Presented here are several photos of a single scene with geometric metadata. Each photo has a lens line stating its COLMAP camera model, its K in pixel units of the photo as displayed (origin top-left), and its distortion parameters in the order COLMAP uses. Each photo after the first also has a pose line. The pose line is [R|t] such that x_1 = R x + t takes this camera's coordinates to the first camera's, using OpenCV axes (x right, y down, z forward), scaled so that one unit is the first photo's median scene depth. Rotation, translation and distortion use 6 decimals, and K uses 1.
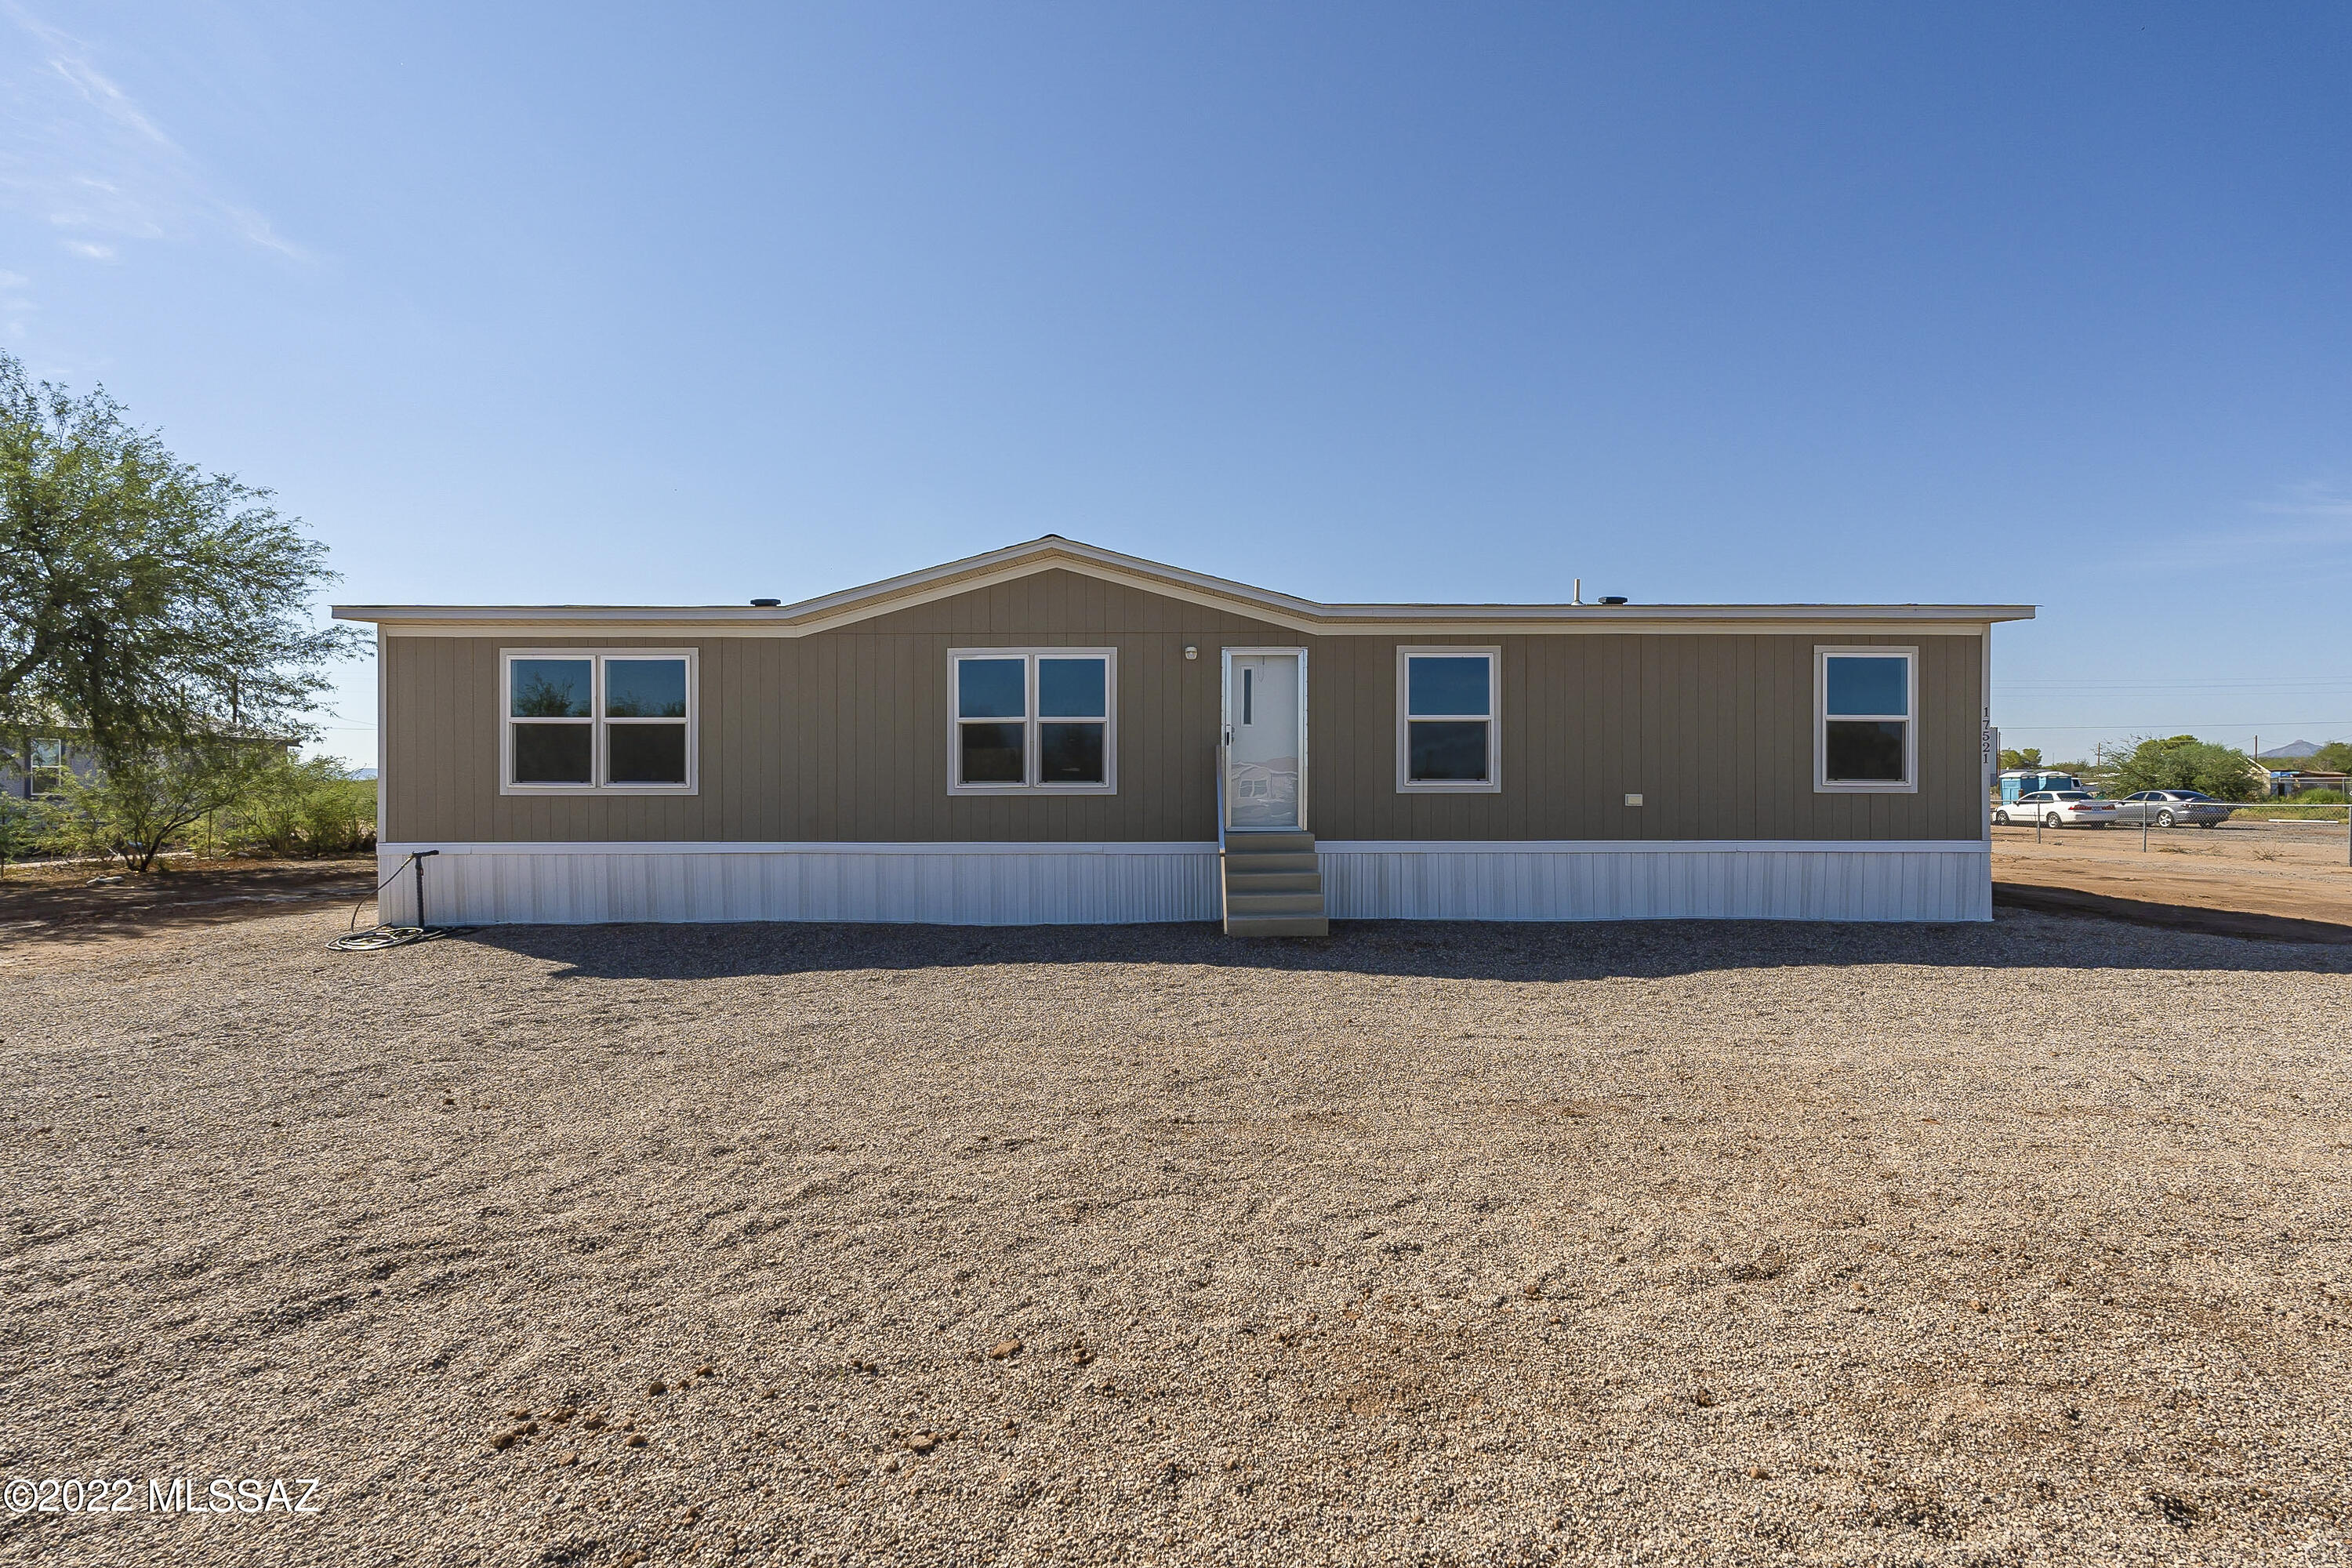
lens RADIAL K [[1126.8, 0, 1185.3], [0, 1126.8, 794.3], [0, 0, 1]] dist [-0.005312, 0.001057]
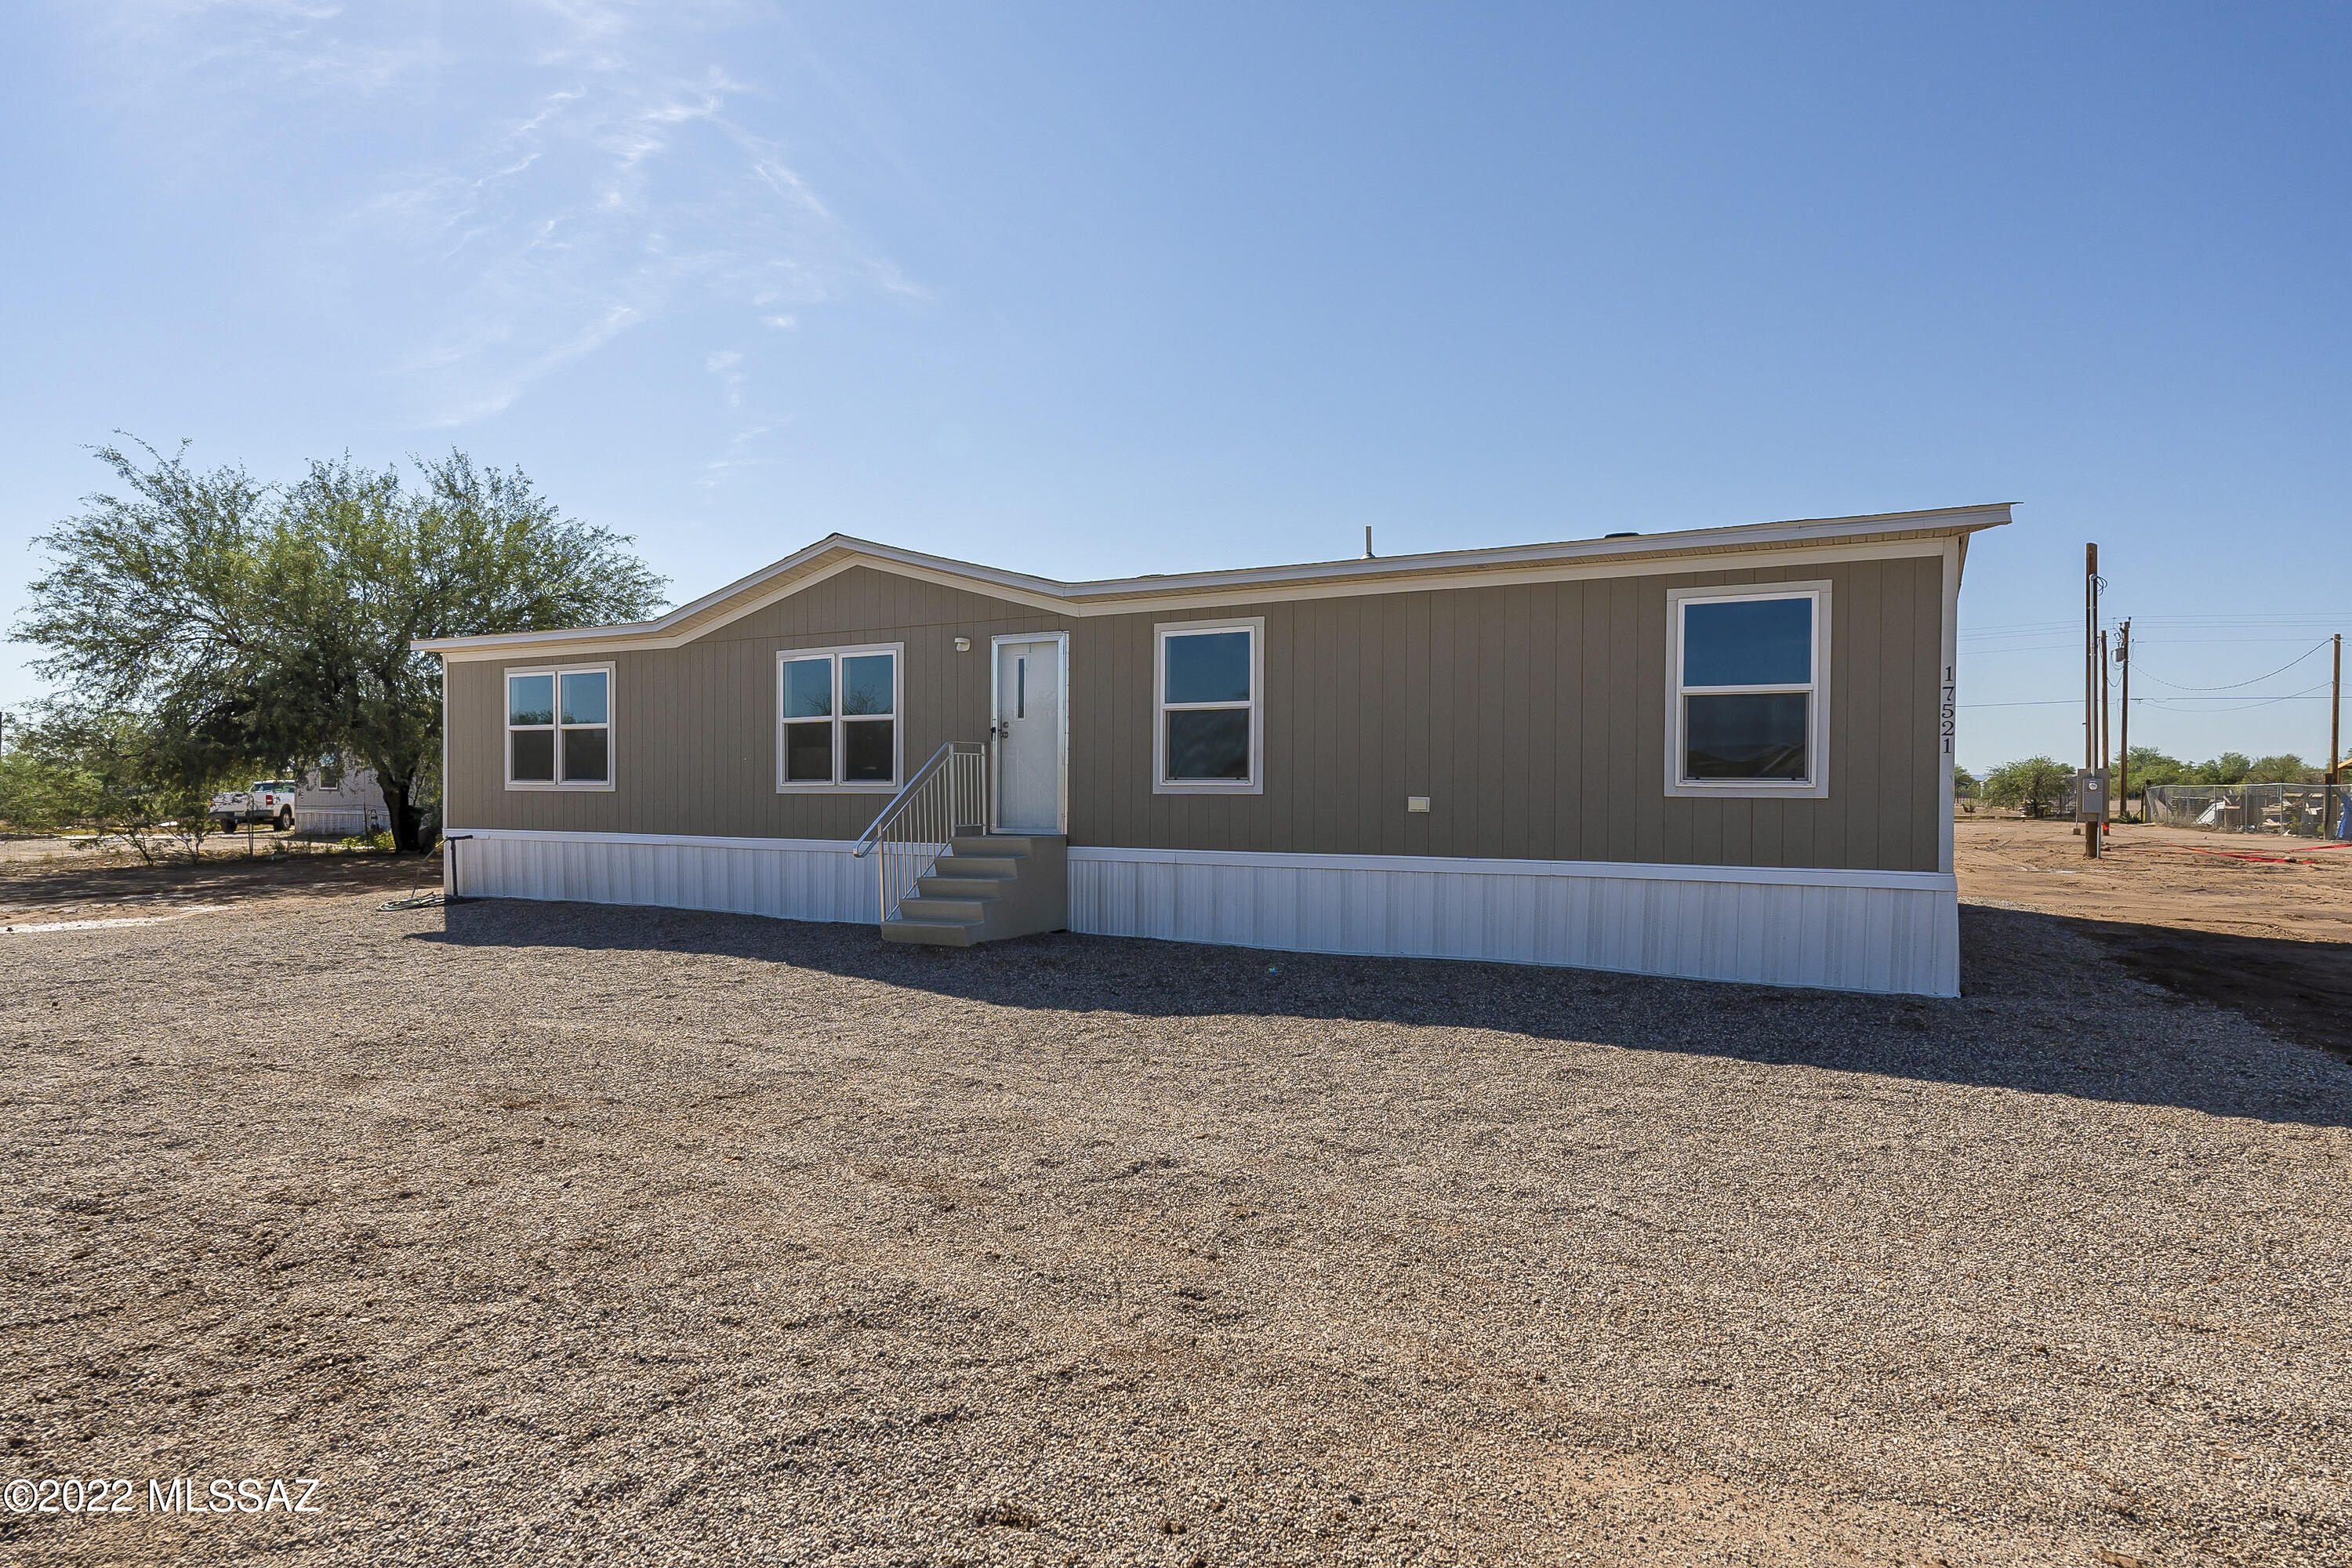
lens RADIAL K [[1352.0, 0, 1178.6], [0, 1352.0, 794.2], [0, 0, 1]] dist [-0.008905, -0.002204]
pose [[0.865615, 0.005982, -0.500675, 0.728565], [-0.009048, 0.999952, -0.003696, 0.002981], [0.500629, 0.007730, 0.865628, 0.109252]]
